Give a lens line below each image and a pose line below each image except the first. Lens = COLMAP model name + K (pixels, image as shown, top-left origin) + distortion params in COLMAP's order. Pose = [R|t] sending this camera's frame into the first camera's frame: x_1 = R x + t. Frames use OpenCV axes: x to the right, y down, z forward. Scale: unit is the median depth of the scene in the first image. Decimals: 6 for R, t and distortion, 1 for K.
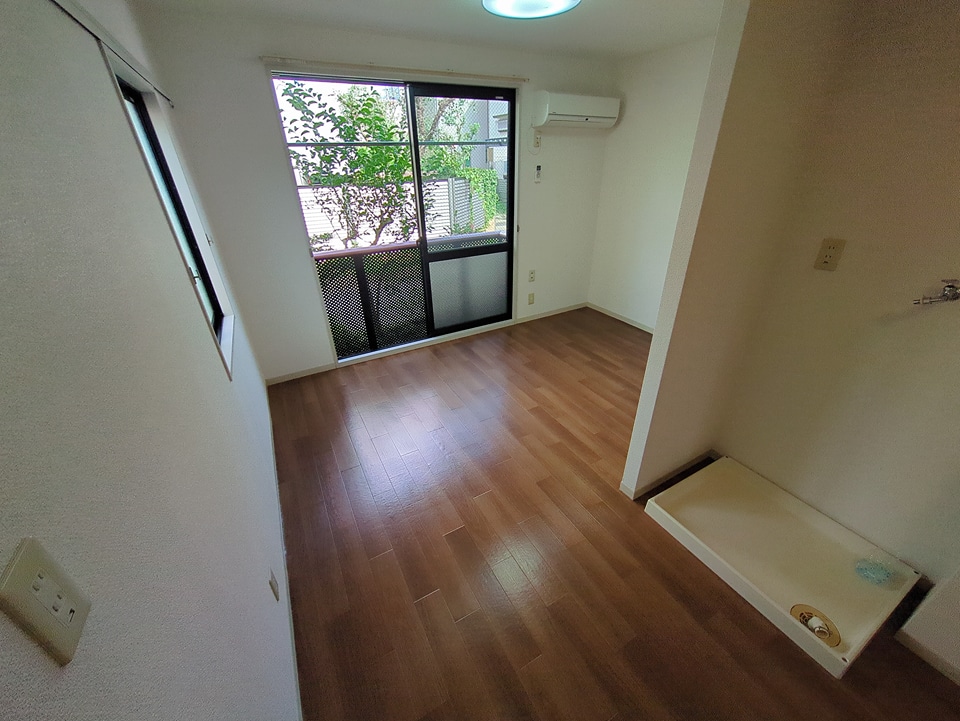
lens RADIAL K [[377.6, 0, 482.3], [0, 377.6, 360.7], [0, 0, 1]] dist [-0.000280, 0.000095]
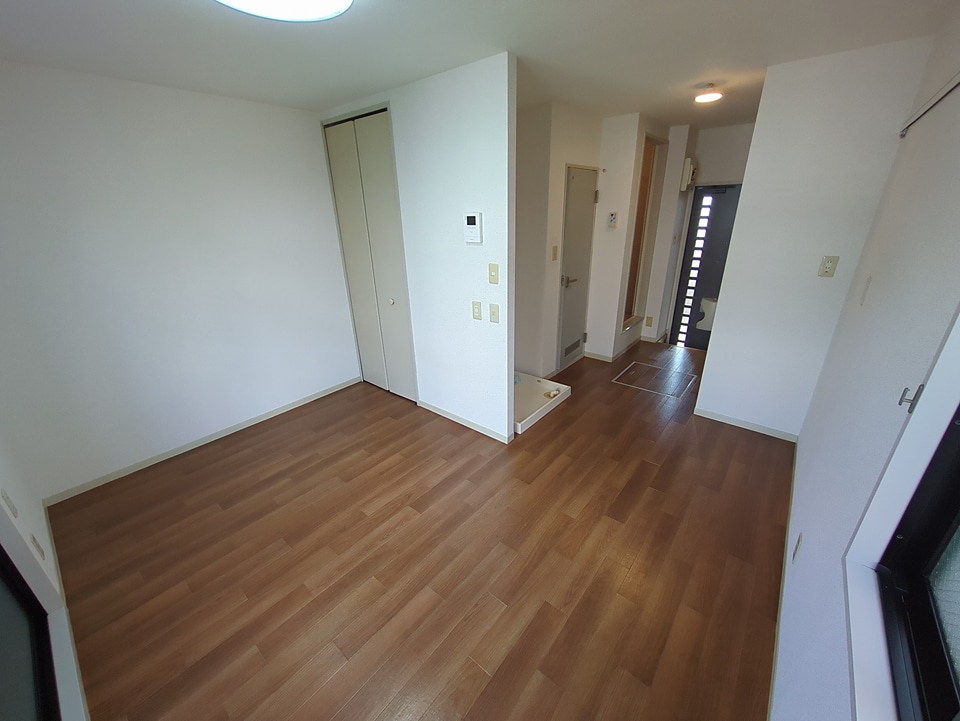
lens RADIAL K [[377.6, 0, 482.3], [0, 377.6, 360.7], [0, 0, 1]] dist [-0.000280, 0.000095]
pose [[-0.369612, -0.313812, 0.874591, -0.590295], [0.467298, 0.750775, 0.466871, -0.475375], [-0.803131, 0.581256, -0.130852, 0.919966]]
